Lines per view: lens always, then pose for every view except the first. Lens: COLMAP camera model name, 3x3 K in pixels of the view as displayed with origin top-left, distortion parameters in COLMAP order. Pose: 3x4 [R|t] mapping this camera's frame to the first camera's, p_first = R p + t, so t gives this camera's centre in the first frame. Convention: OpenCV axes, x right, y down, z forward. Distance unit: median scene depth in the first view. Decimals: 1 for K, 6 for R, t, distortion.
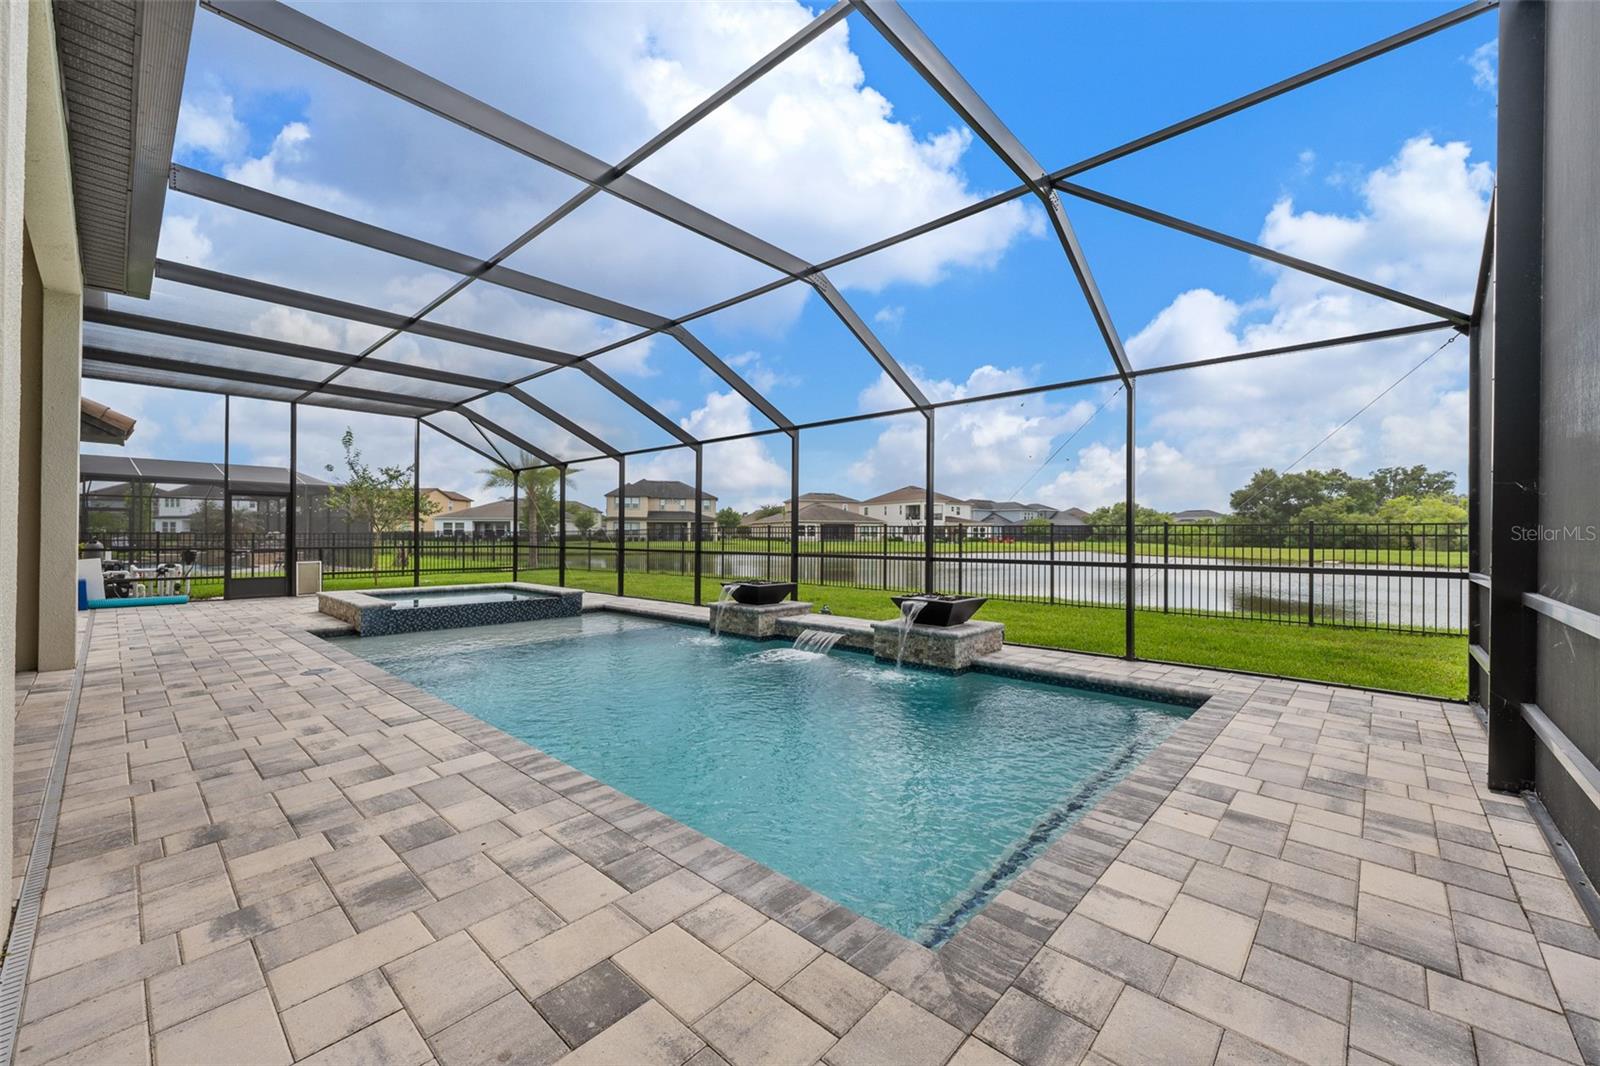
lens RADIAL K [[637.4, 0, 791.0], [0, 637.4, 531.9], [0, 0, 1]] dist [0.001263, 0.000017]
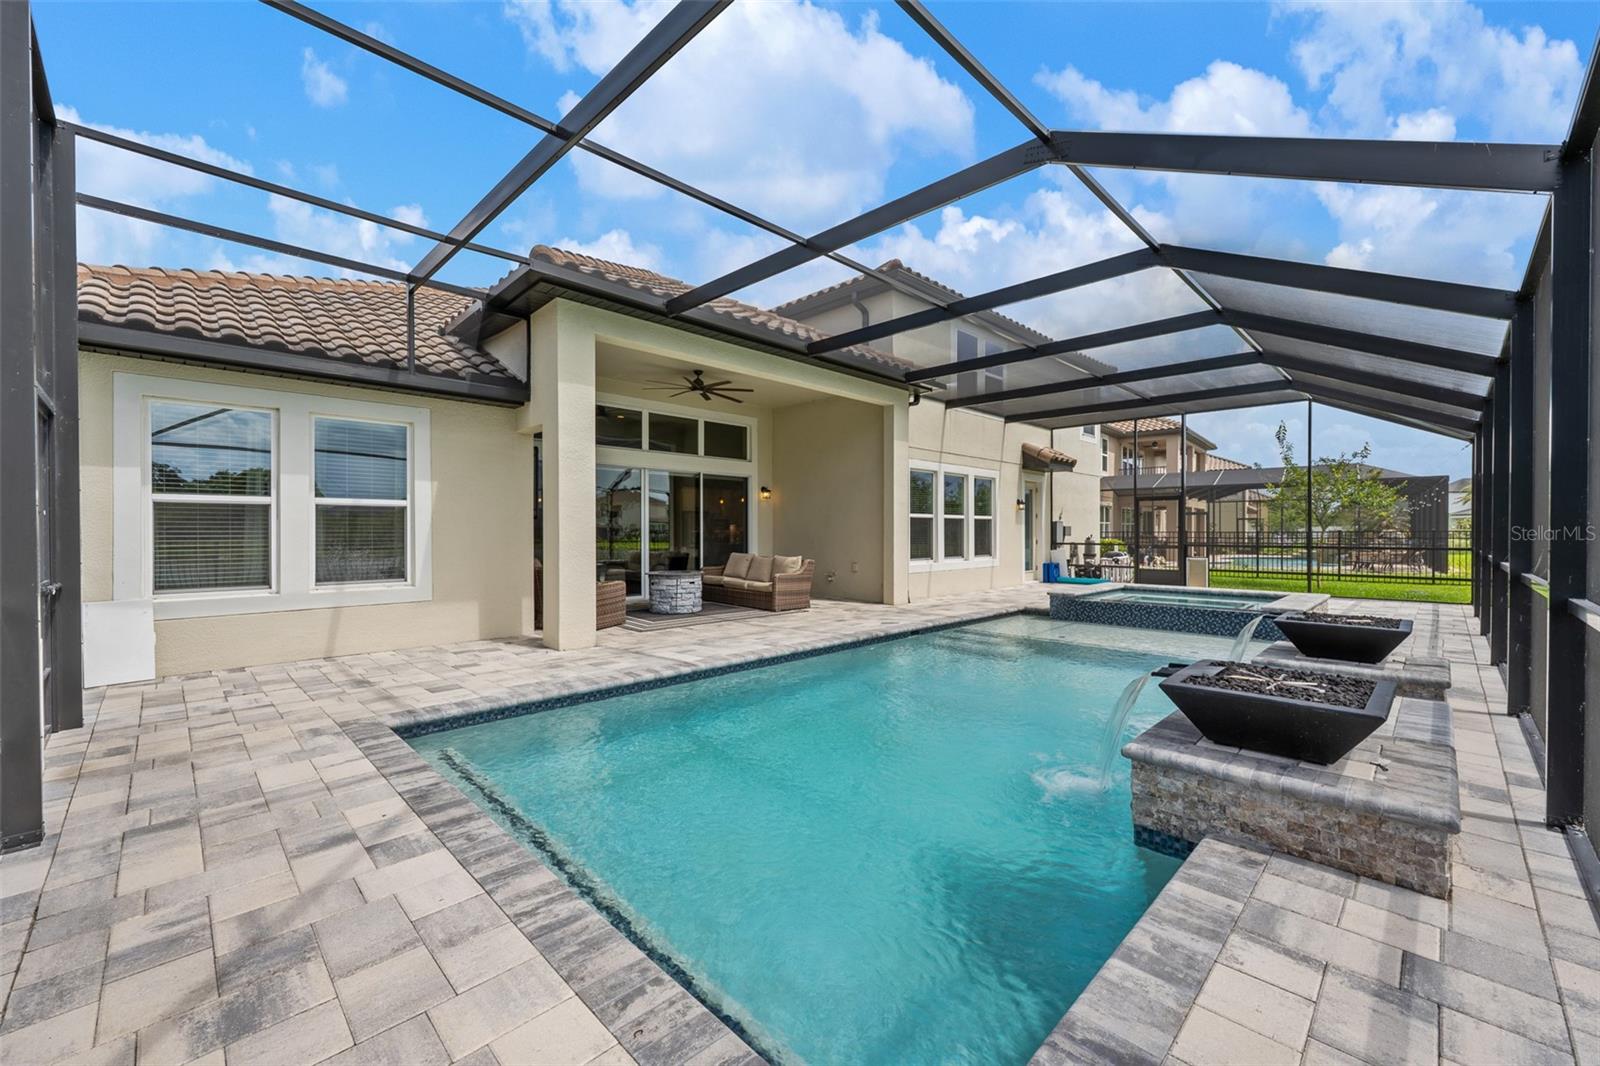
lens RADIAL K [[637.4, 0, 794.4], [0, 637.4, 536.8], [0, 0, 1]] dist [0.001263, 0.000017]
pose [[-0.043320, 0.006980, -0.999037, 0.508700], [0.003207, 0.999971, 0.006847, 0.002431], [0.999056, -0.002907, -0.043342, 0.542611]]
